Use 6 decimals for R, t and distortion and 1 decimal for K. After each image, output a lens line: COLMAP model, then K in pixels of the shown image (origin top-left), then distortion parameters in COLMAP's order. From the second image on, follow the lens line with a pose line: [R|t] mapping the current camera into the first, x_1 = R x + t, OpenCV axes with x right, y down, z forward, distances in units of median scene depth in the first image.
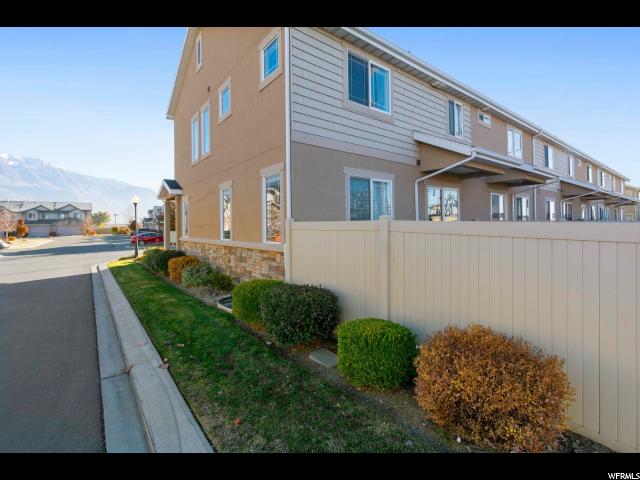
lens RADIAL K [[295.6, 0, 320.2], [0, 295.6, 230.4], [0, 0, 1]] dist [0.025306, -0.000397]
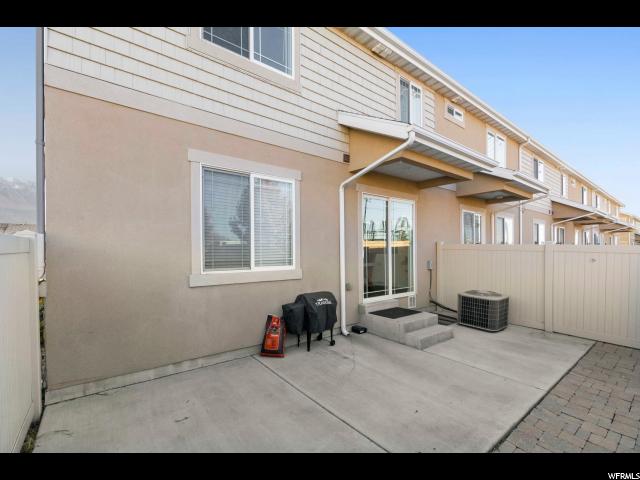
lens RADIAL K [[284.4, 0, 323.2], [0, 284.4, 256.5], [0, 0, 1]] dist [0.014965, 0.000240]
pose [[0.999886, 0.015074, -0.000239, 0.228893], [-0.015071, 0.999841, 0.009506, -0.004050], [0.000382, -0.009501, 0.999955, 0.272510]]
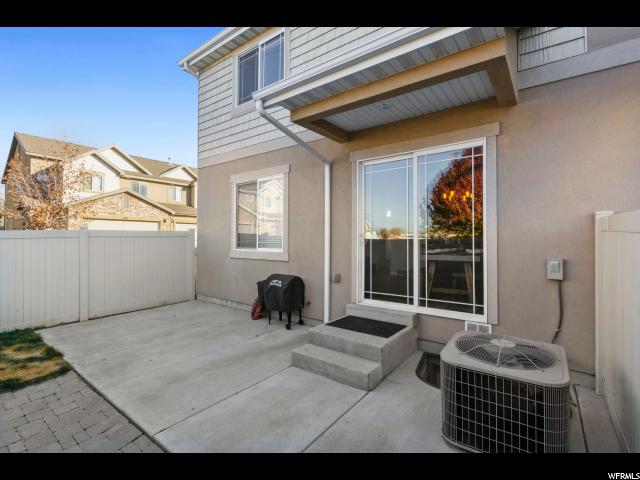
lens RADIAL K [[303.2, 0, 320.0], [0, 303.2, 240.0], [0, 0, 1]] dist [-0.001087, -0.000046]
pose [[0.251714, 0.023968, -0.967505, 0.750840], [-0.014033, 0.999679, 0.021114, -0.014007], [0.967700, 0.008262, 0.251969, 0.666953]]
